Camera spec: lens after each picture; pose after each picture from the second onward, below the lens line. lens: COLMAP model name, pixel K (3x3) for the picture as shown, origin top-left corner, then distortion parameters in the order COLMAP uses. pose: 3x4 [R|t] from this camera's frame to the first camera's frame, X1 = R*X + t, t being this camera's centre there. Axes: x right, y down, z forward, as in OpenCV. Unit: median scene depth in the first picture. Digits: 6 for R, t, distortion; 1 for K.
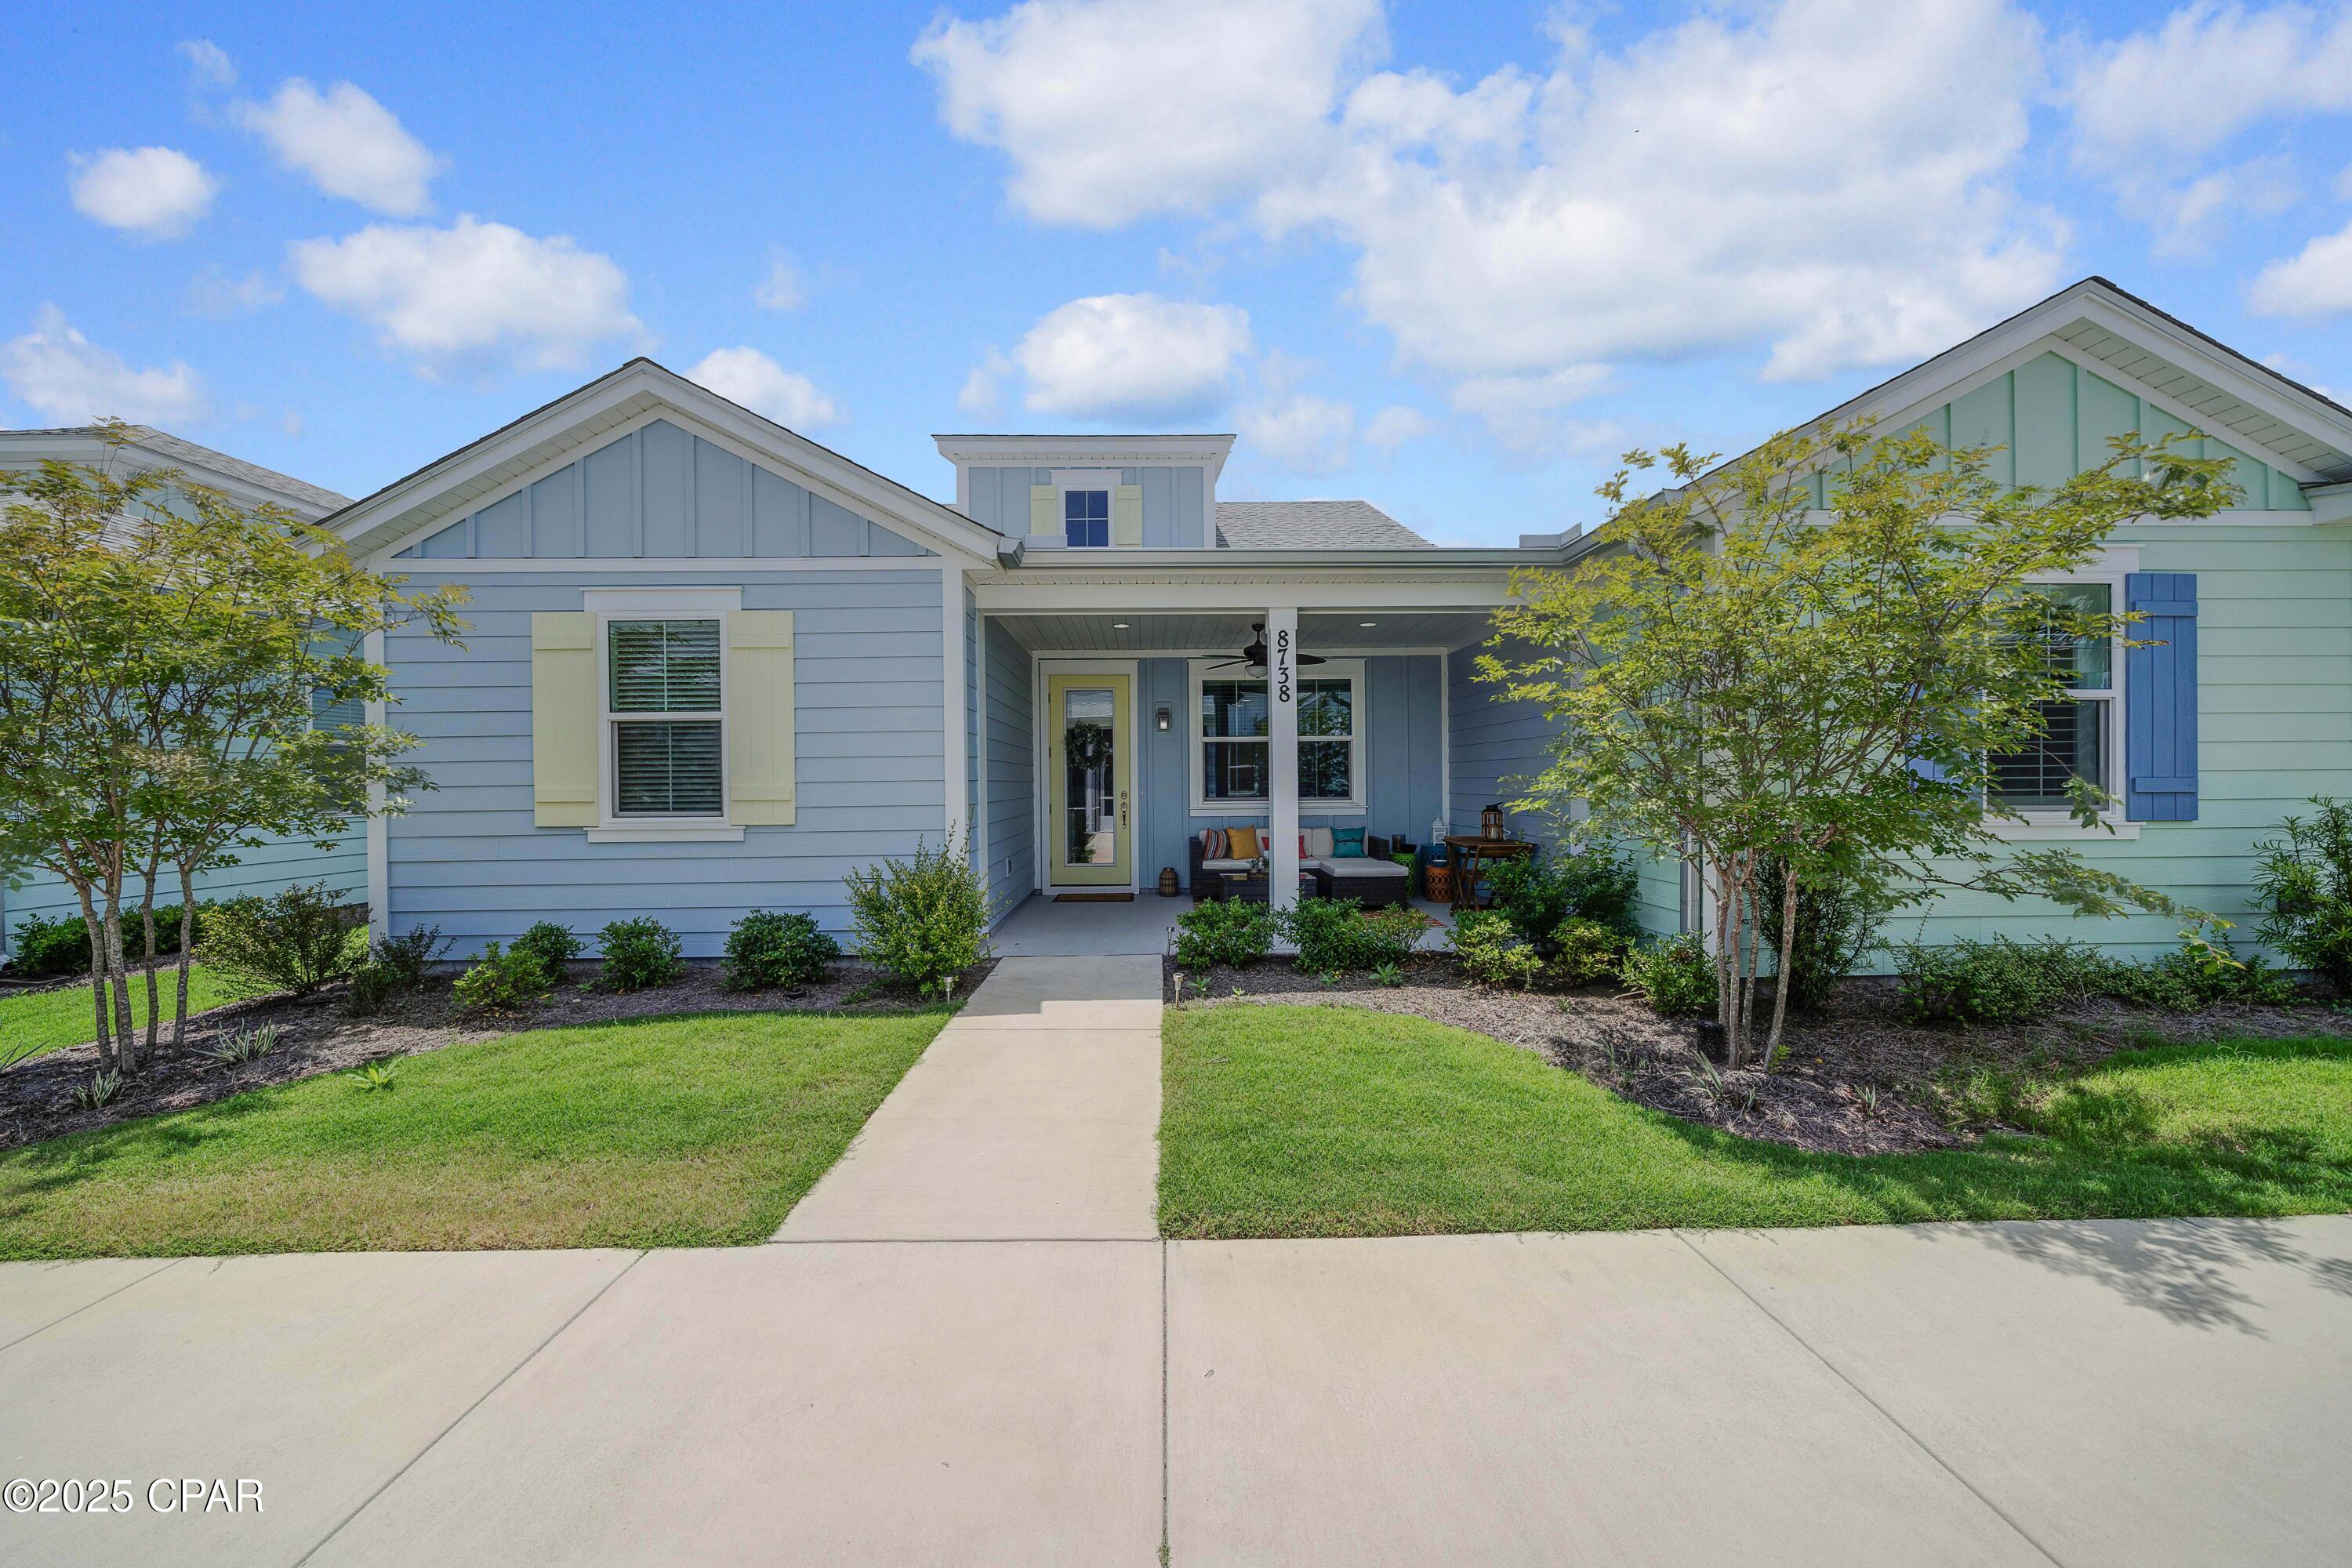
lens RADIAL K [[812.7, 0, 1169.8], [0, 812.7, 783.5], [0, 0, 1]] dist [-0.003253, 0.000042]
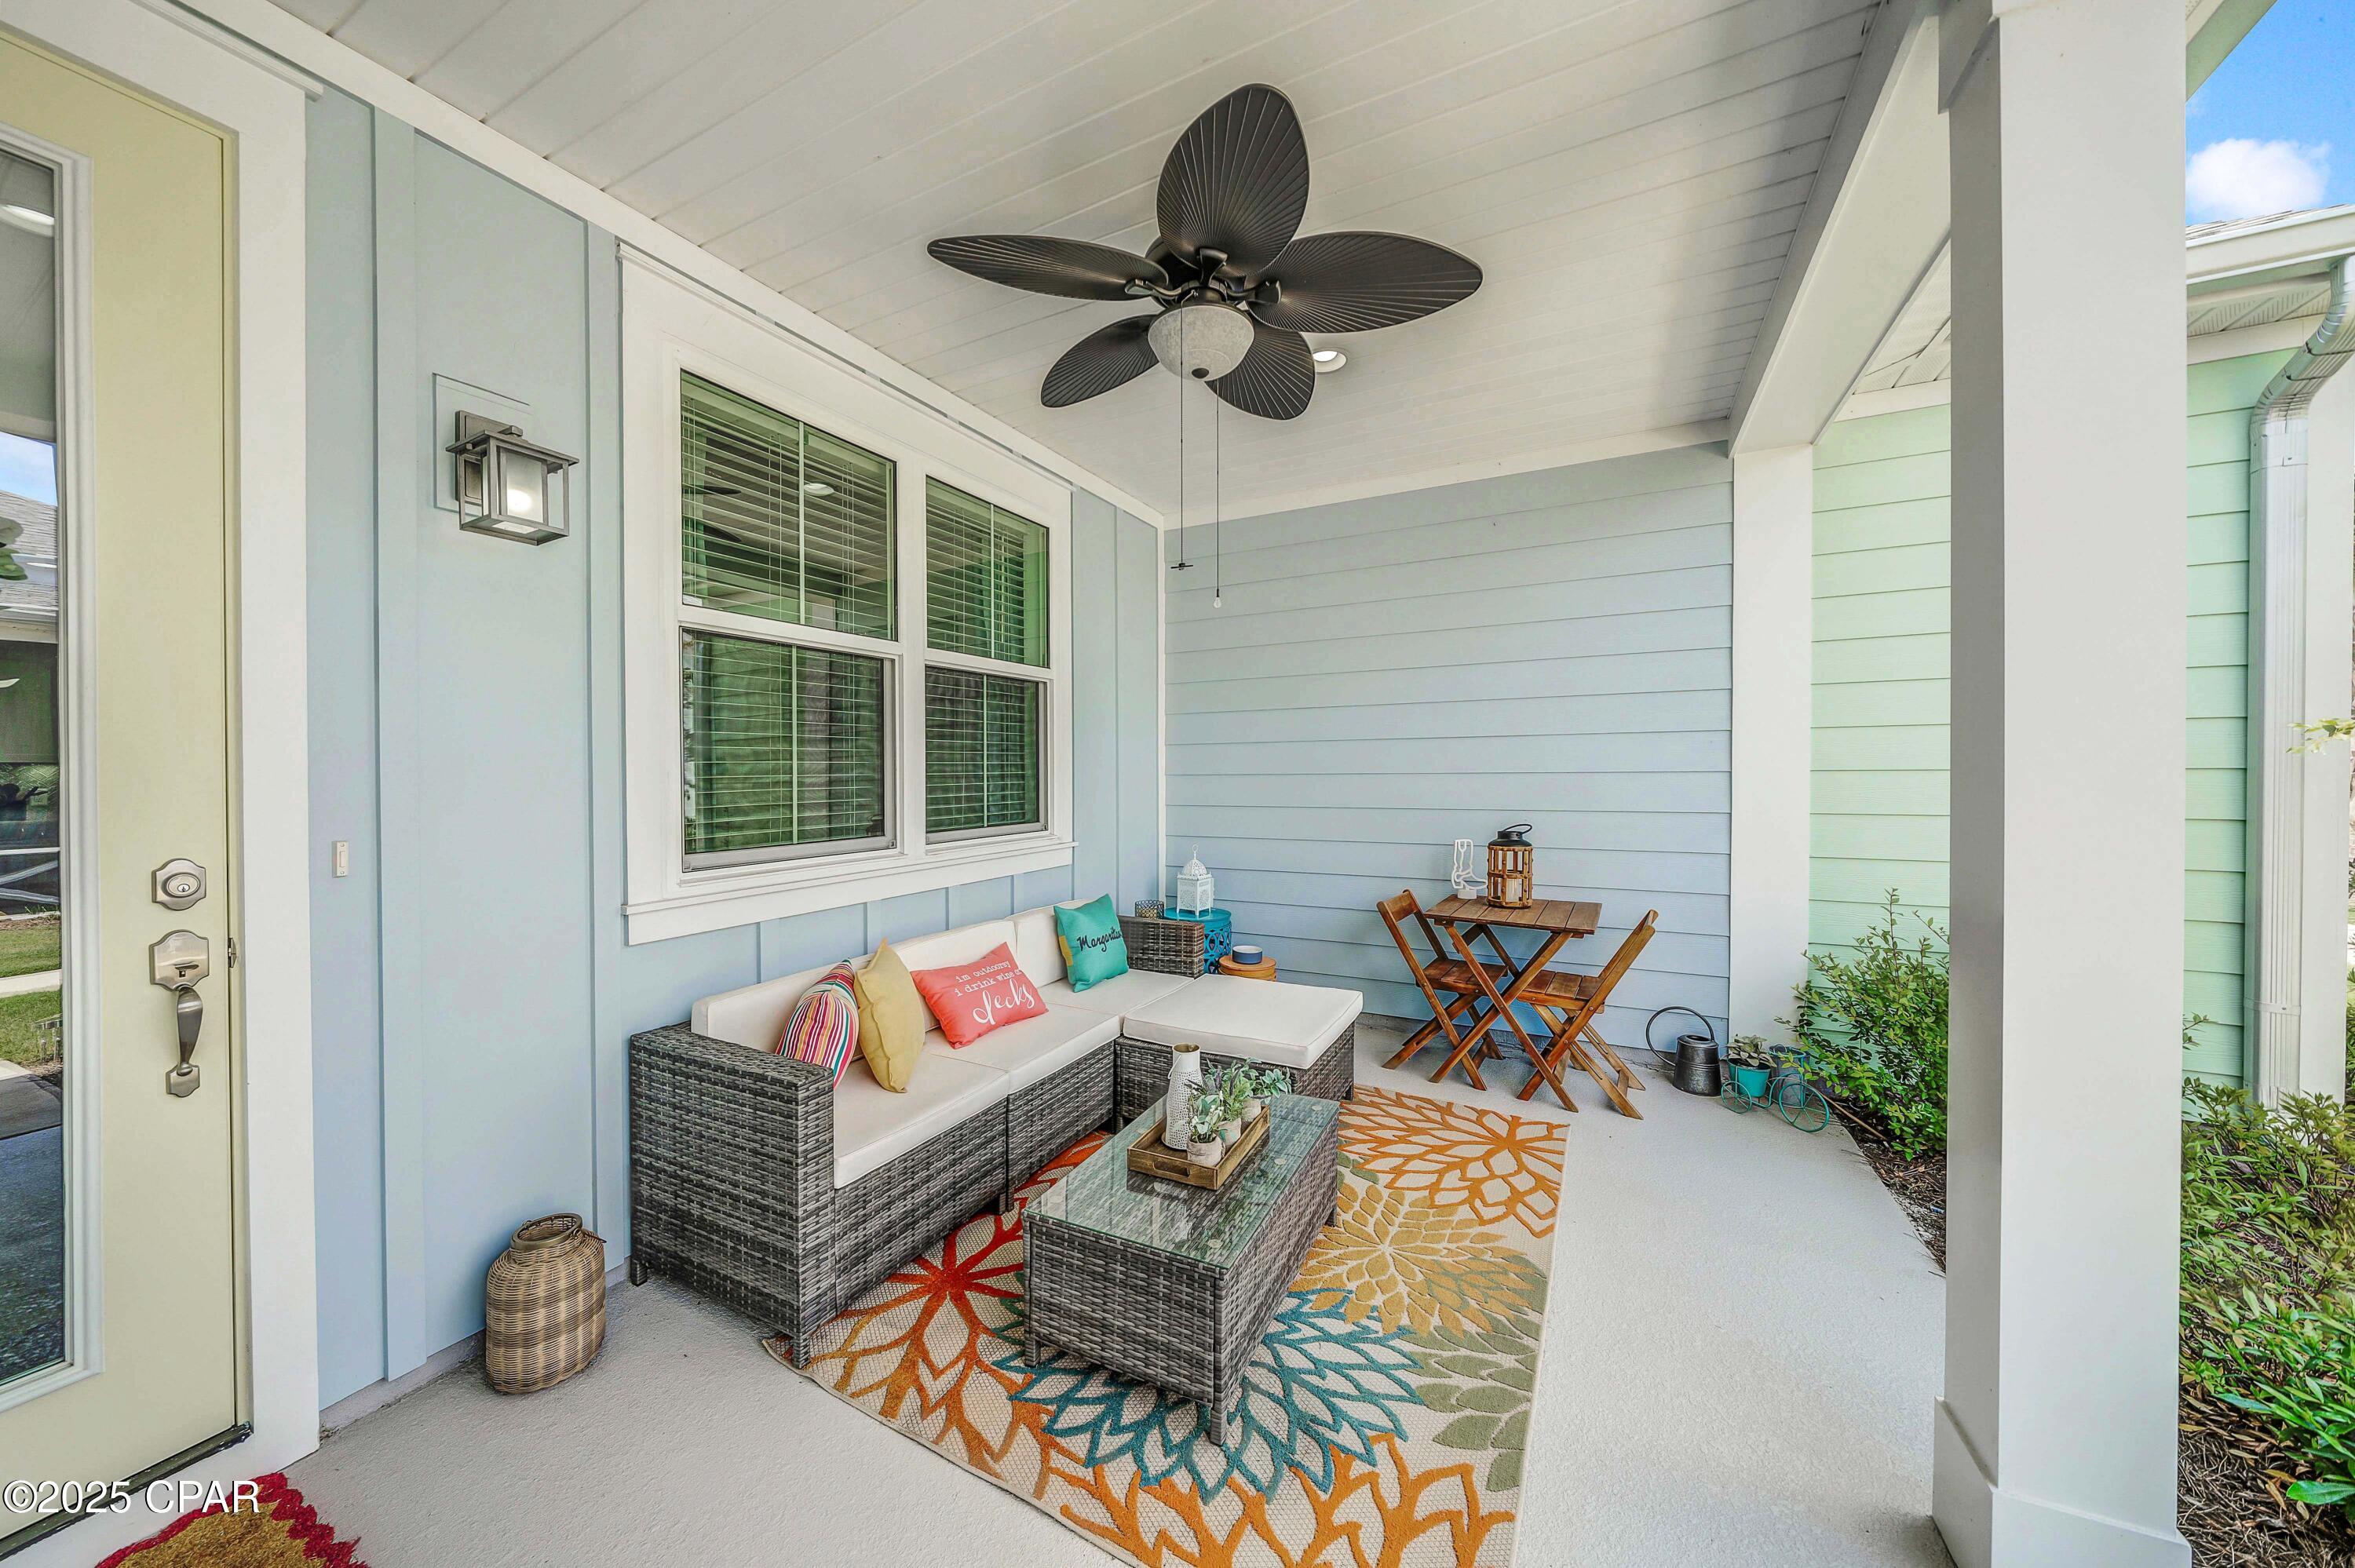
lens RADIAL K [[813.6, 0, 1172.1], [0, 813.6, 780.0], [0, 0, 1]] dist [-0.003253, 0.000042]
pose [[0.482921, -0.003405, 0.875657, -0.100790], [0.006169, 0.999981, 0.000486, -0.004488], [-0.875642, 0.005167, 0.482933, 0.767827]]
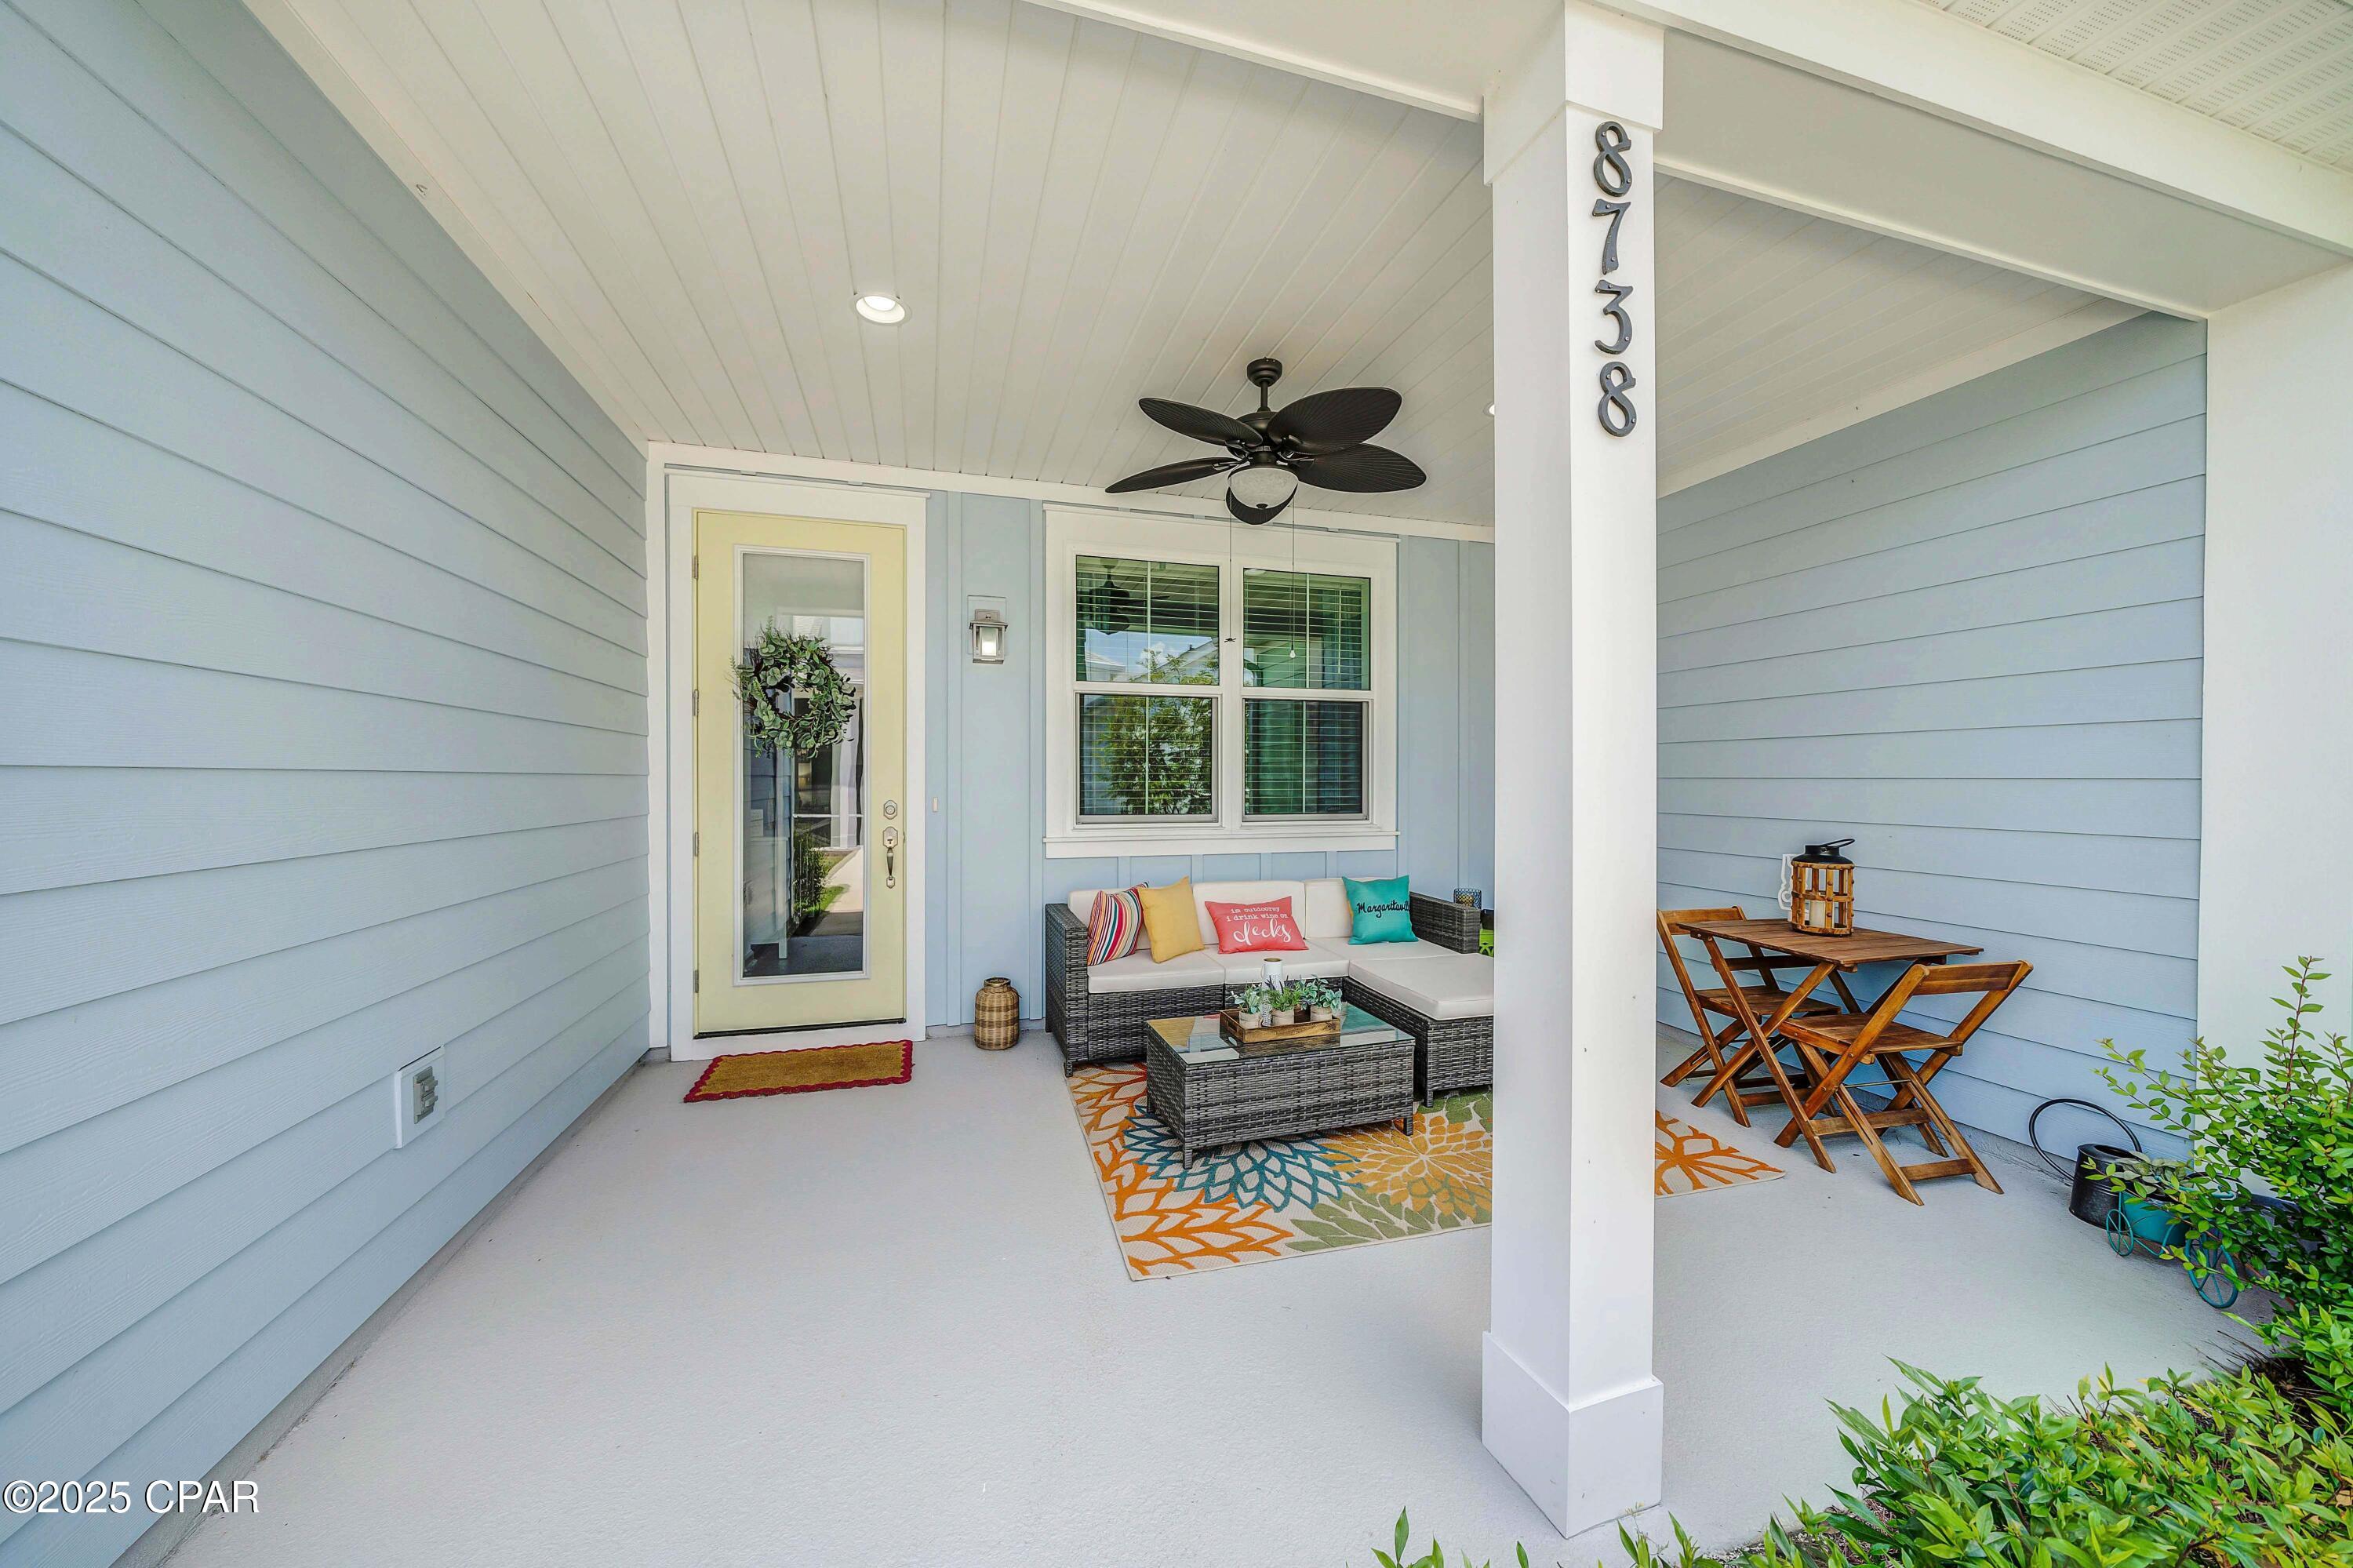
lens RADIAL K [[813.1, 0, 1171.6], [0, 813.1, 790.6], [0, 0, 1]] dist [-0.003253, 0.000042]
pose [[0.964954, 0.008319, 0.262288, -0.026220], [-0.011090, 0.999897, 0.009085, -0.001315], [-0.262186, -0.011675, 0.964947, 0.560218]]
